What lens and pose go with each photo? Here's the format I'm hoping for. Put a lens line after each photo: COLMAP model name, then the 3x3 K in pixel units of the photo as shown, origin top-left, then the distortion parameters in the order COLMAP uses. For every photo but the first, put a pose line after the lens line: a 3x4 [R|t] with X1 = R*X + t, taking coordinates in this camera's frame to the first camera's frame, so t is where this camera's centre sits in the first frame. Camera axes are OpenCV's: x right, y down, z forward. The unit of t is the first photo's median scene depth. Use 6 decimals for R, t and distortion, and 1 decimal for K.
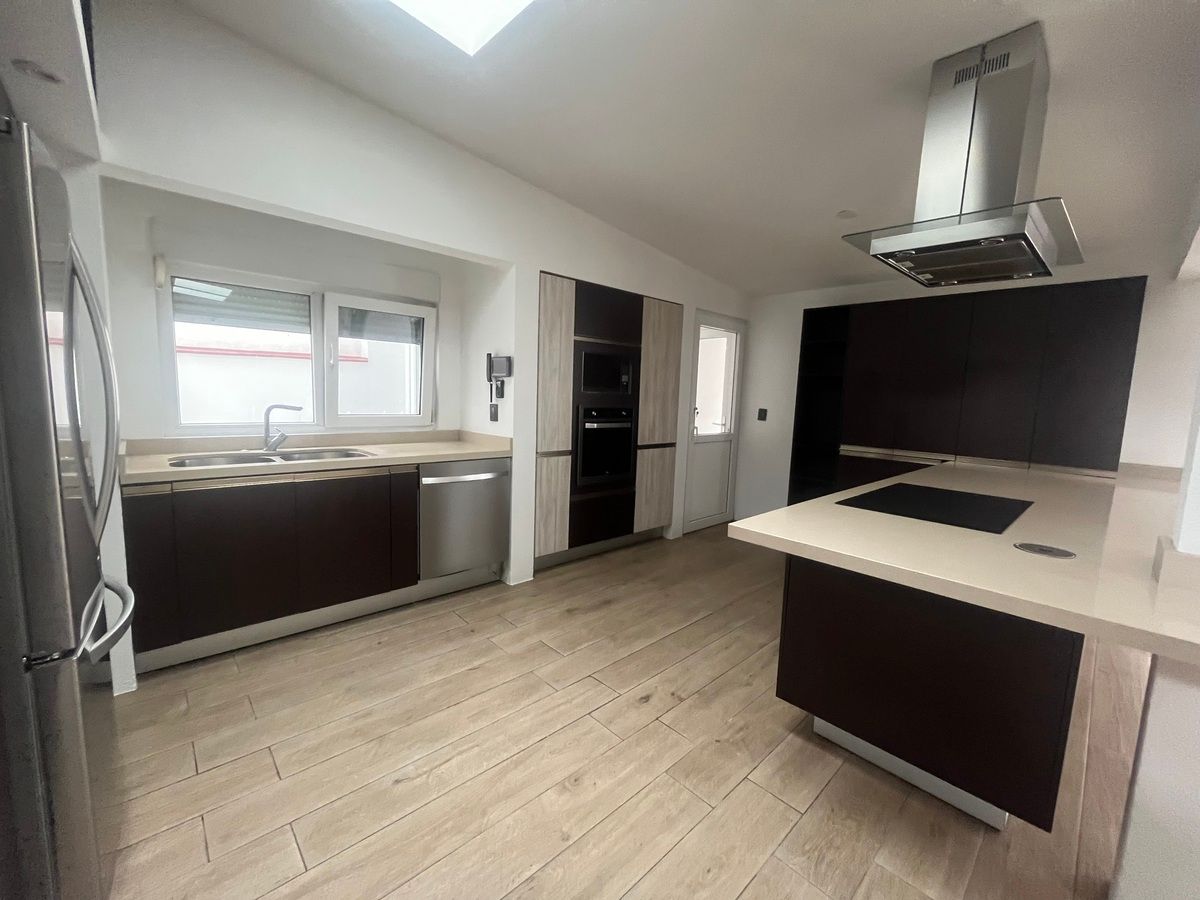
lens RADIAL K [[487.2, 0, 597.2], [0, 487.2, 449.5], [0, 0, 1]] dist [-0.003587, -0.000121]
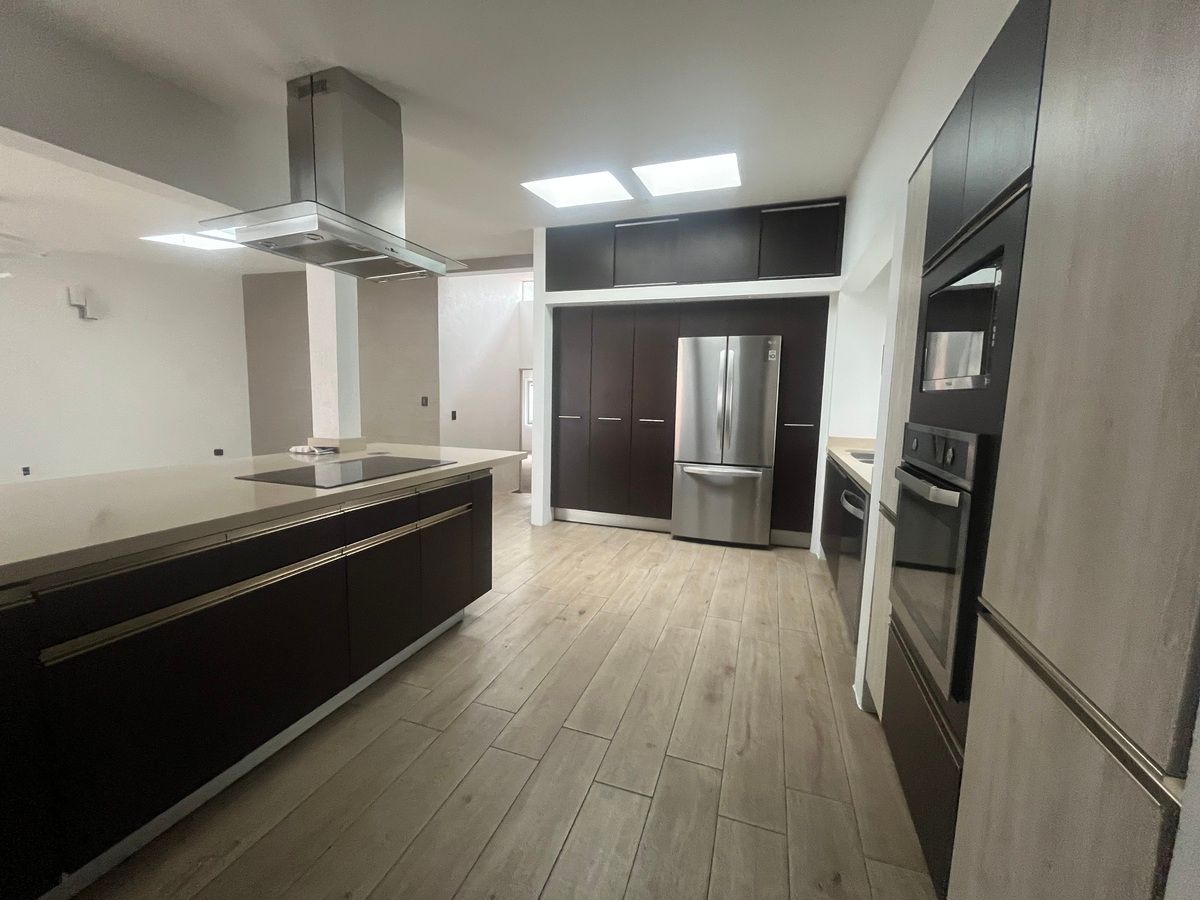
lens RADIAL K [[487.2, 0, 597.0], [0, 487.2, 451.1], [0, 0, 1]] dist [-0.003587, -0.000121]
pose [[-0.885590, 0.000372, -0.464467, 0.186389], [-0.102526, 0.975176, 0.196266, -0.054067], [0.453010, 0.221431, -0.863568, 0.562414]]
